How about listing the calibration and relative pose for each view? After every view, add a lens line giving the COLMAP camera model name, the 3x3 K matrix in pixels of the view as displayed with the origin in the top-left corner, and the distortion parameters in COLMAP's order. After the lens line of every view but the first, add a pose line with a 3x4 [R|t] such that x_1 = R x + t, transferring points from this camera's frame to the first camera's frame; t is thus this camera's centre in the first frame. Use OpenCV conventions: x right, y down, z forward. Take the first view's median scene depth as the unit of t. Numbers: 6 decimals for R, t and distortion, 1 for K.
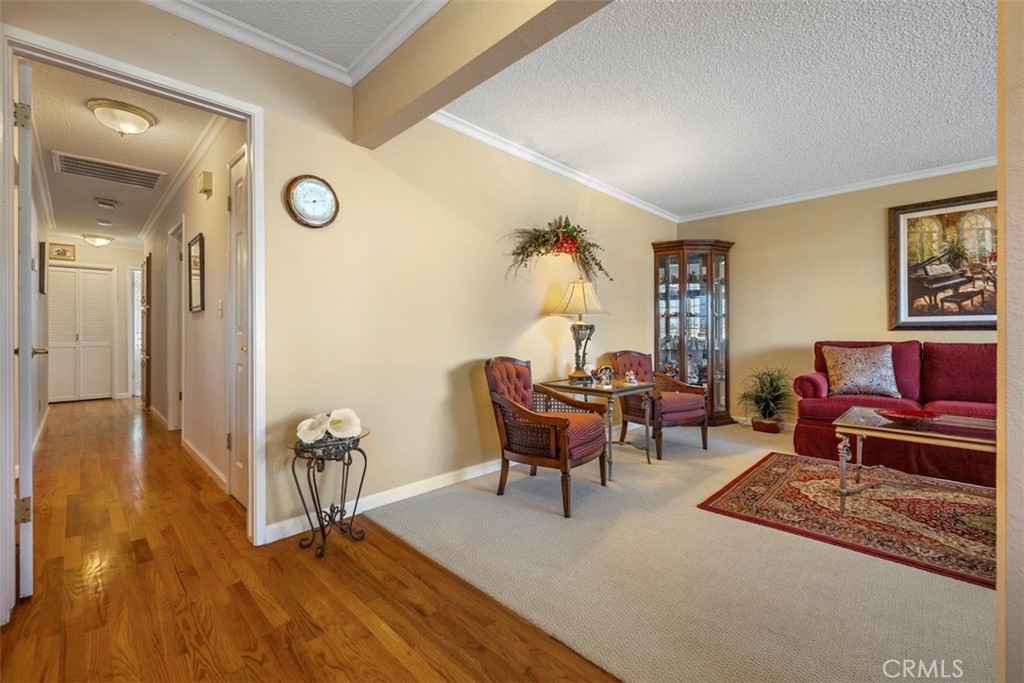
lens RADIAL K [[429.9, 0, 508.8], [0, 429.9, 334.7], [0, 0, 1]] dist [-0.000375, -0.000158]
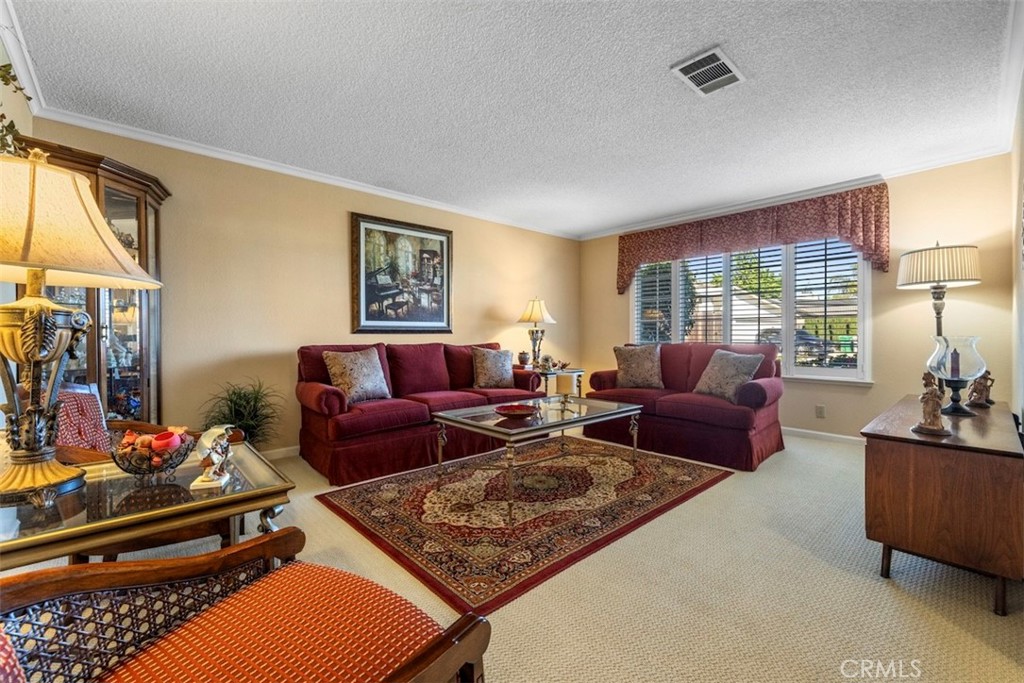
lens RADIAL K [[429.9, 0, 507.7], [0, 429.9, 337.3], [0, 0, 1]] dist [-0.000375, -0.000158]
pose [[0.055753, -0.004357, 0.998435, -0.114763], [0.005300, 0.999978, 0.004068, -0.003305], [-0.998431, 0.005065, 0.055775, 0.633983]]
